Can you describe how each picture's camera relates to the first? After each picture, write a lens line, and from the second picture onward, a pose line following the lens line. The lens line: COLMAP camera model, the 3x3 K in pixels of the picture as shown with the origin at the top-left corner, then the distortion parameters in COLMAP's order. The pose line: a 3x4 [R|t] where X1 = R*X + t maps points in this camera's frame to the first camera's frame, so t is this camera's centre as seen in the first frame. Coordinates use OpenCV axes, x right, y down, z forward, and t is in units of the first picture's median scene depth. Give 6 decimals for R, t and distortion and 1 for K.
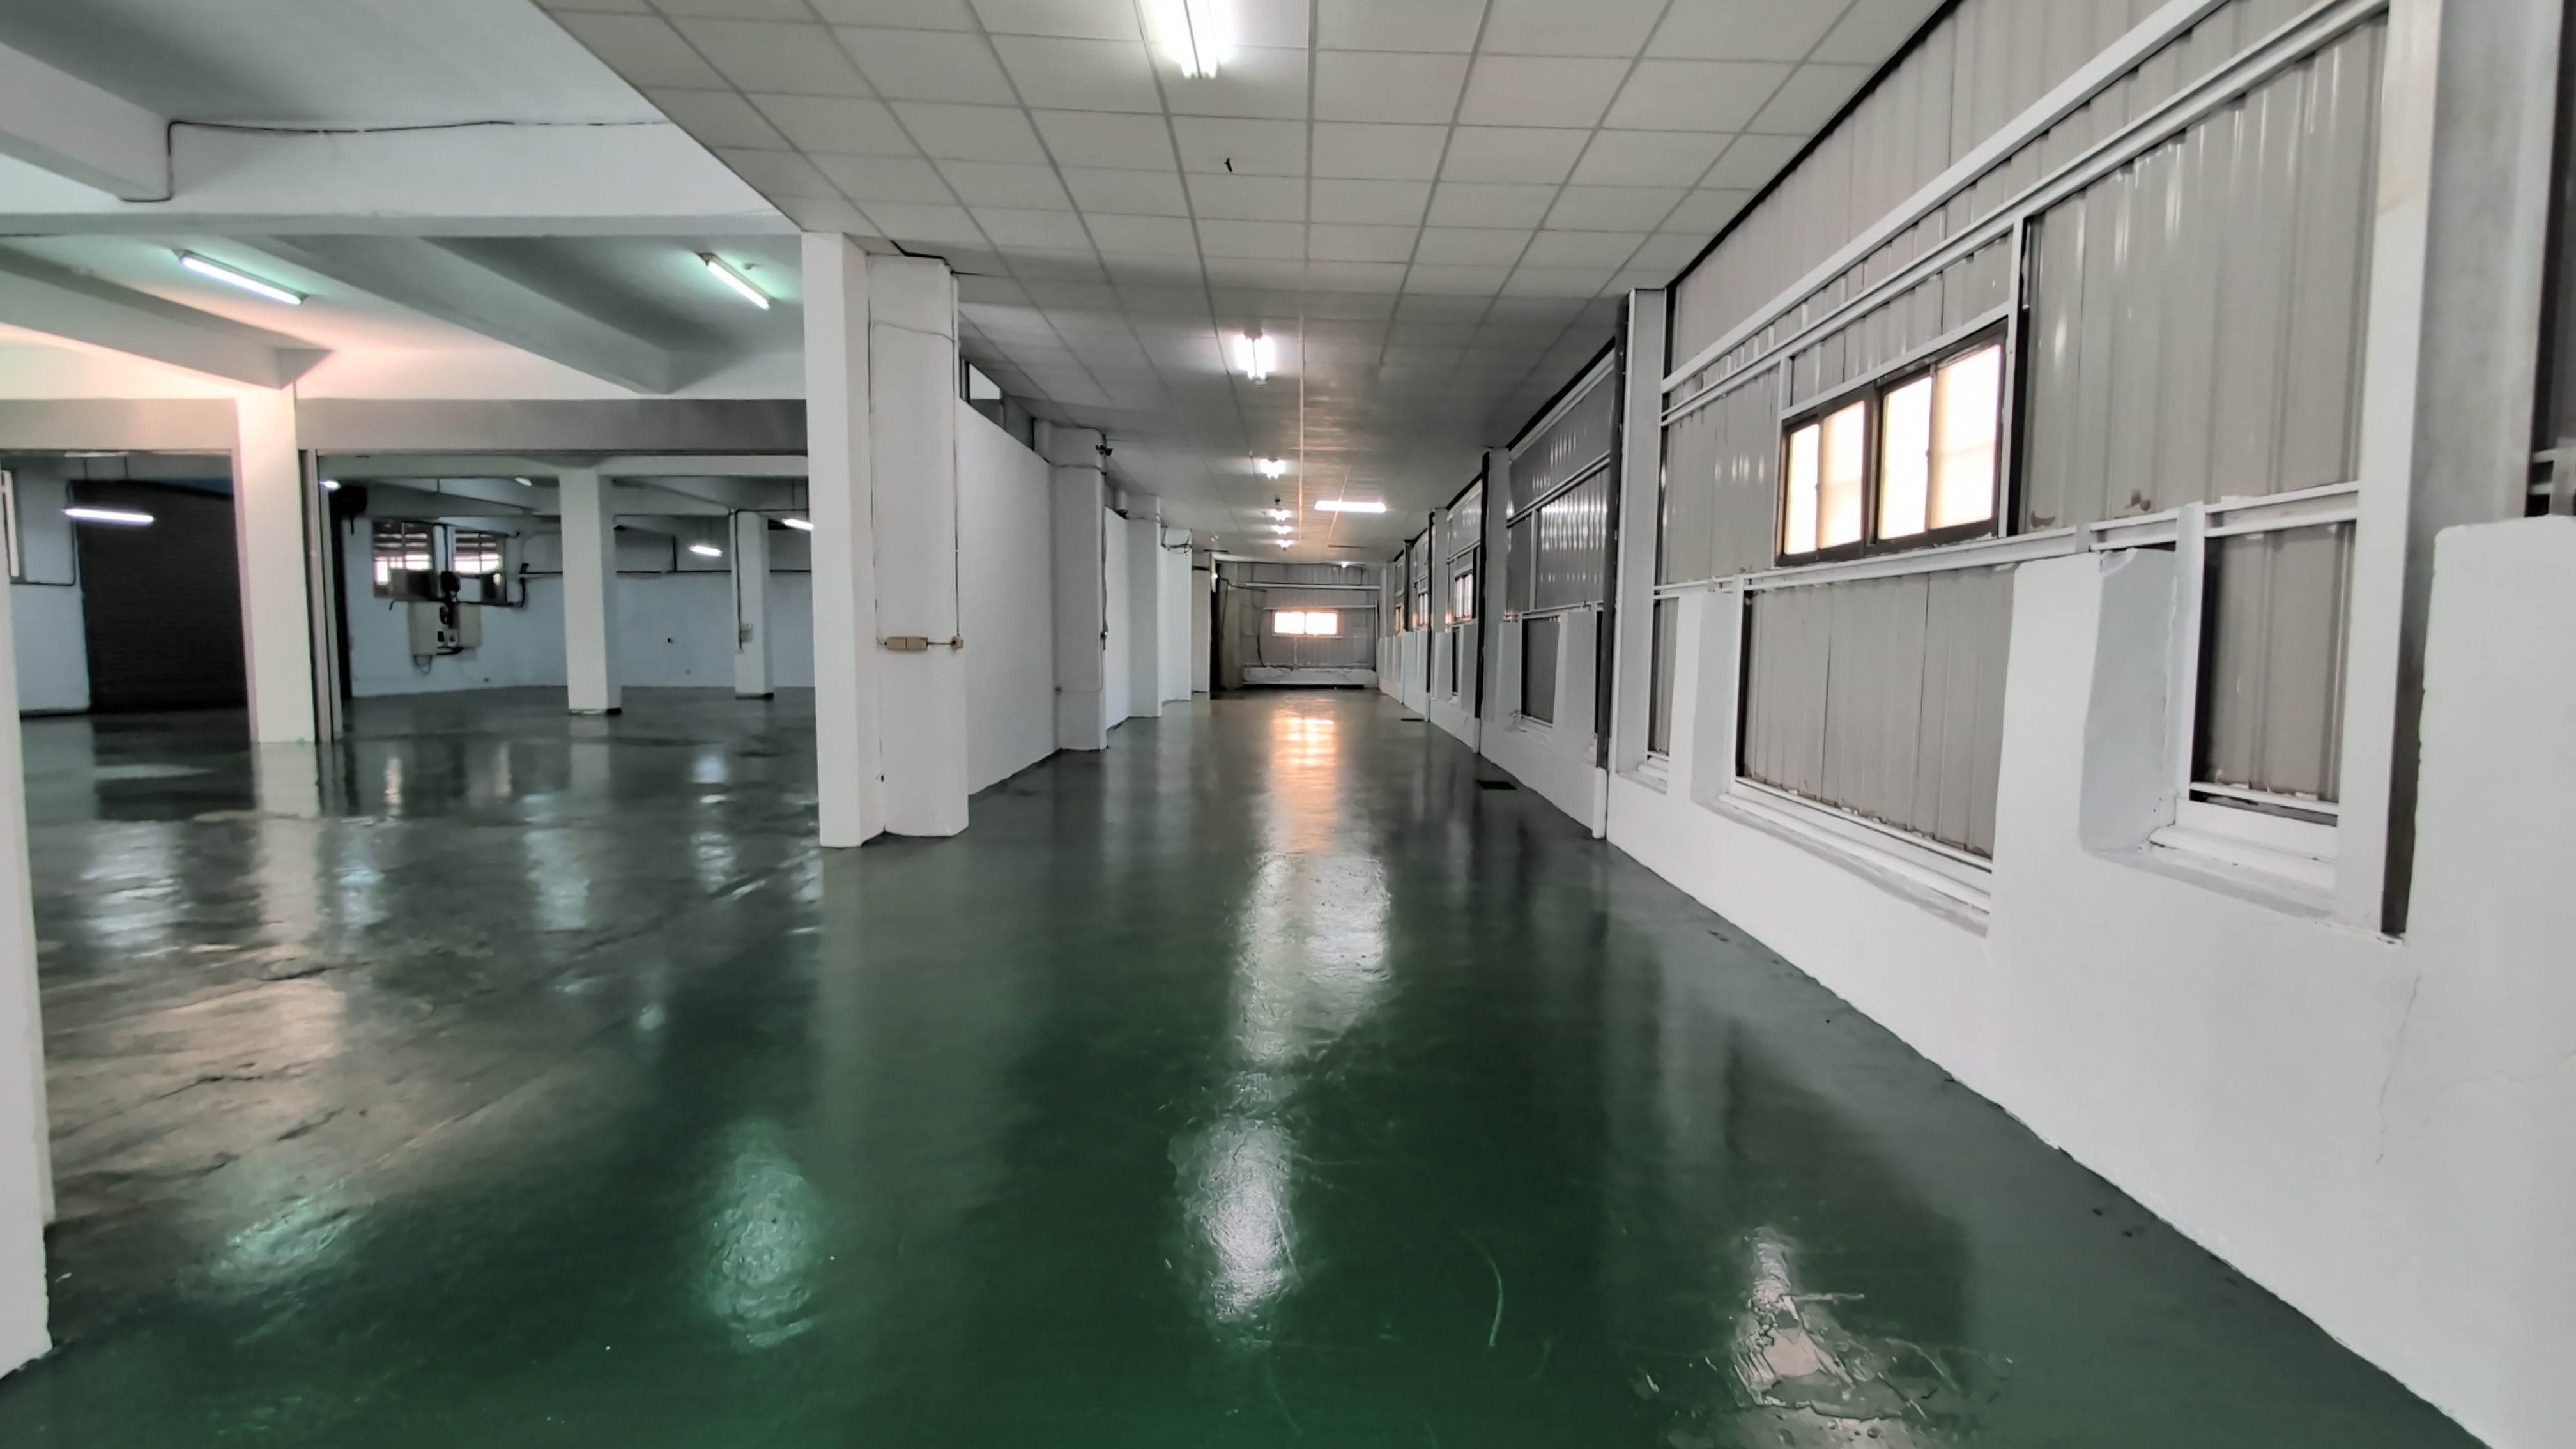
lens RADIAL K [[1179.8, 0, 1288.0], [0, 1179.8, 724.5], [0, 0, 1]] dist [0.001755, 0.000970]
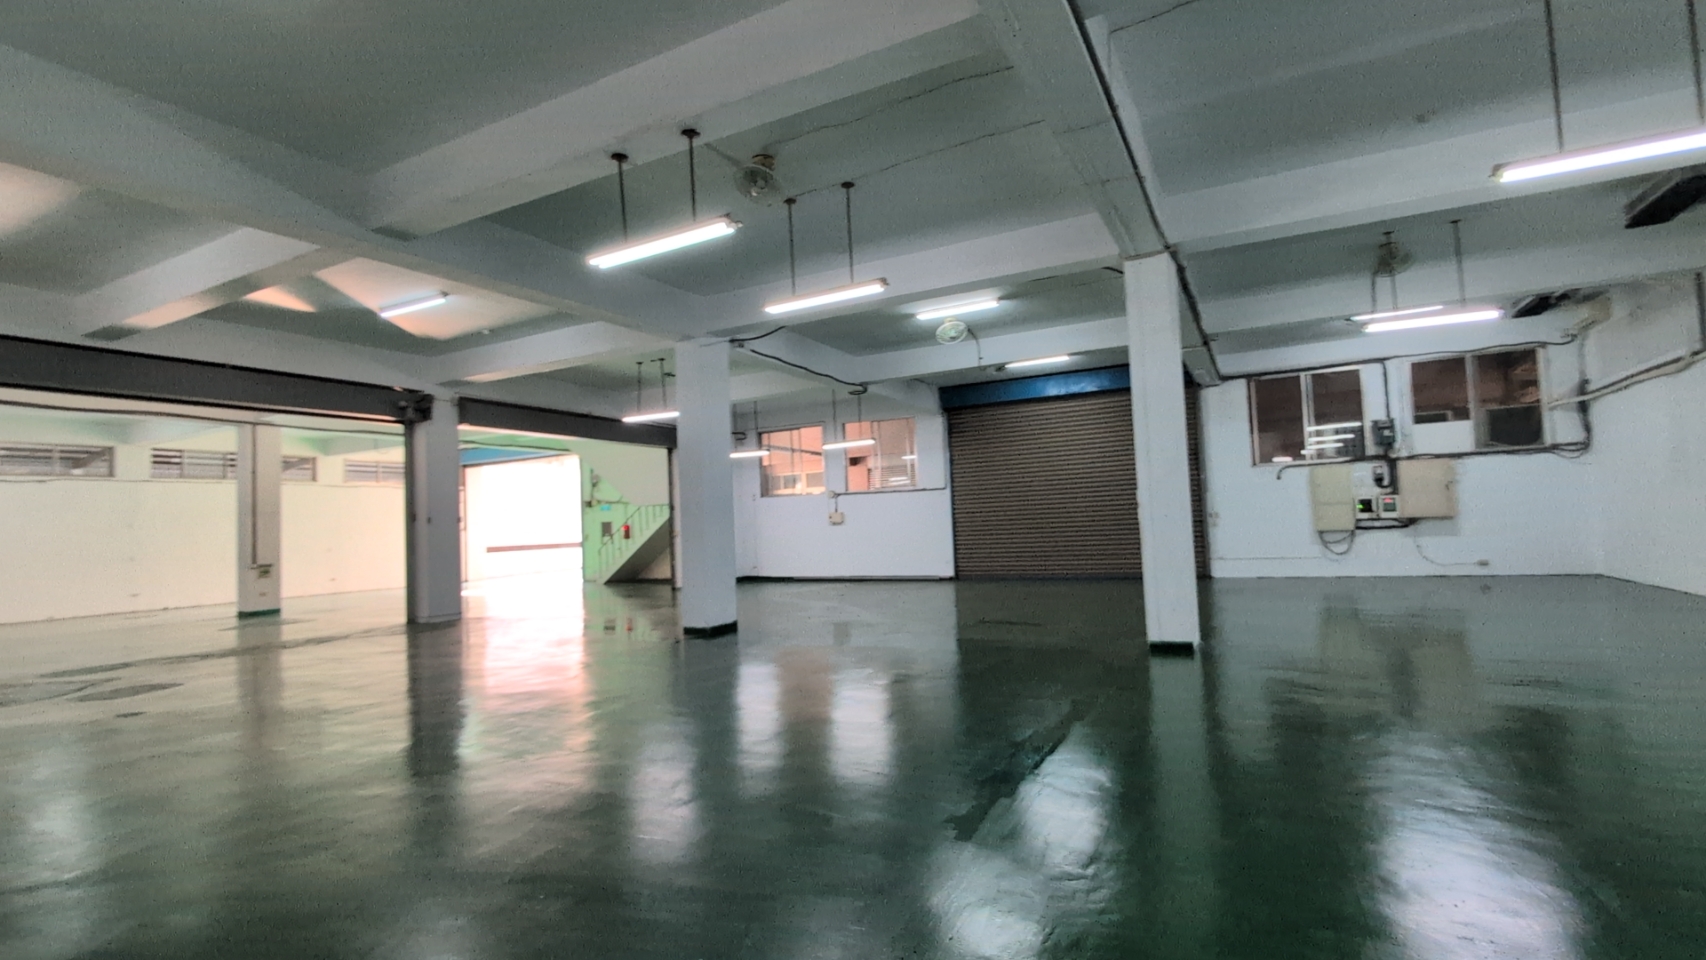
lens RADIAL K [[766.2, 0, 851.2], [0, 766.2, 488.2], [0, 0, 1]] dist [0.001201, 0.000085]
pose [[-0.465986, -0.020734, -0.884549, -0.182374], [-0.017982, 0.999741, -0.013961, -0.109442], [0.884609, 0.009400, -0.466238, 1.407301]]
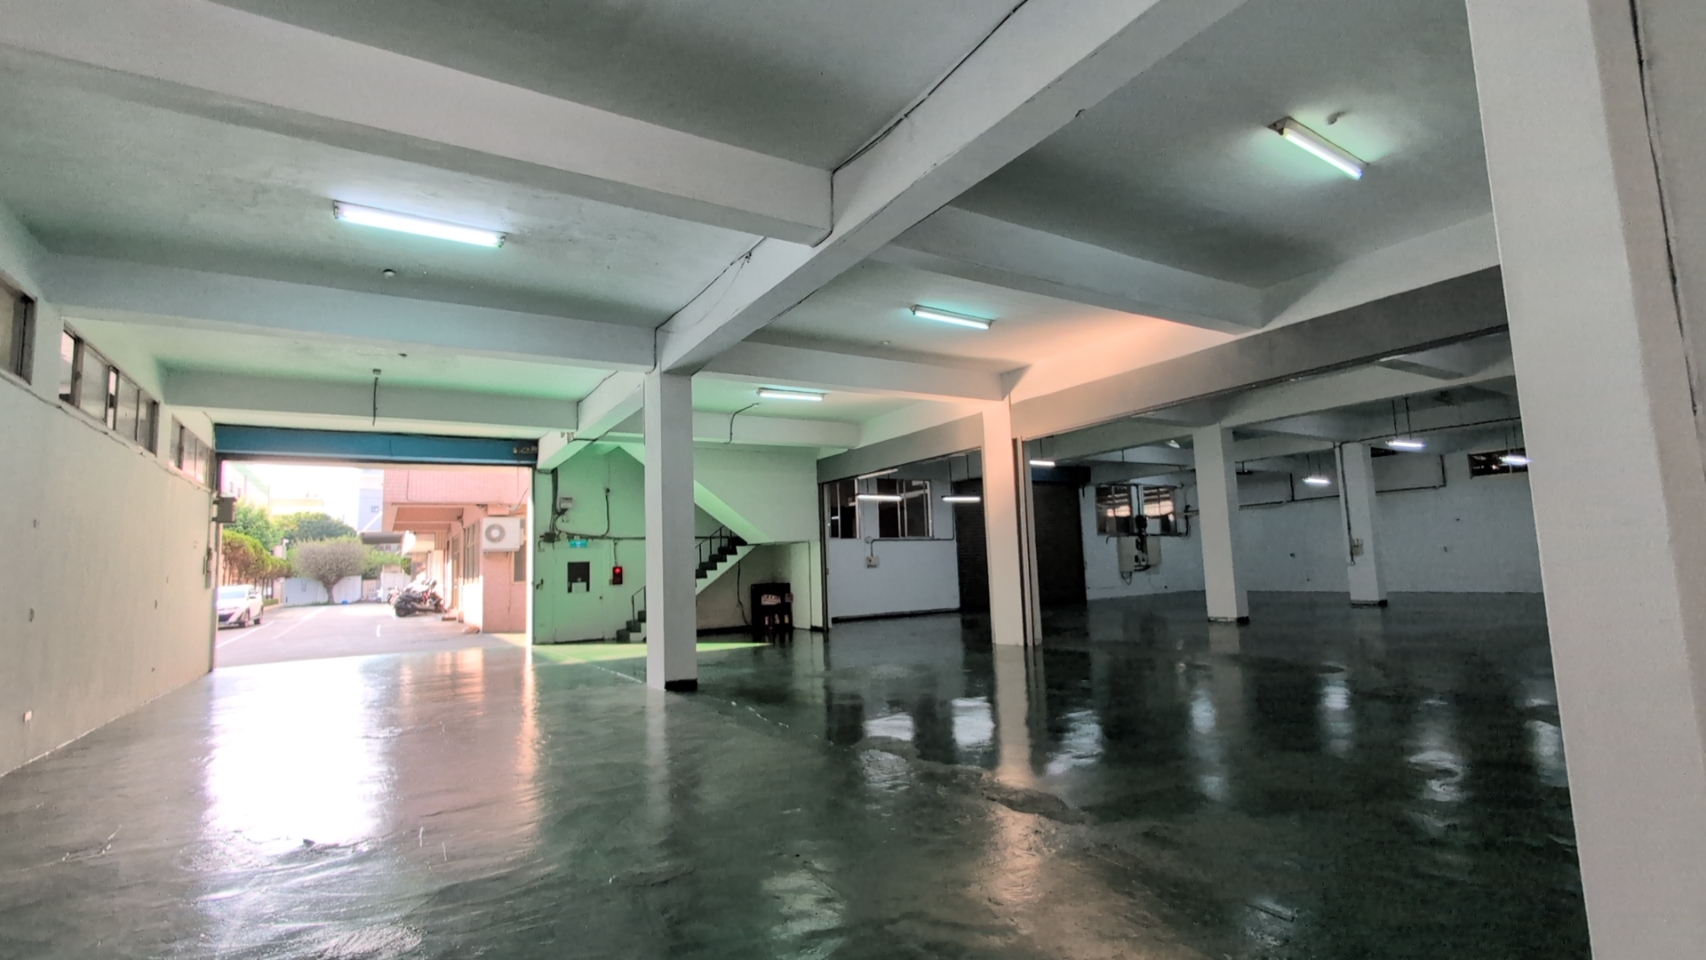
lens RADIAL K [[766.2, 0, 851.2], [0, 766.2, 488.2], [0, 0, 1]] dist [0.001201, 0.000085]
pose [[0.530621, -0.111228, -0.840279, -0.123998], [-0.017541, 0.989699, -0.142084, -0.028044], [0.847428, 0.090132, 0.523204, 0.264841]]
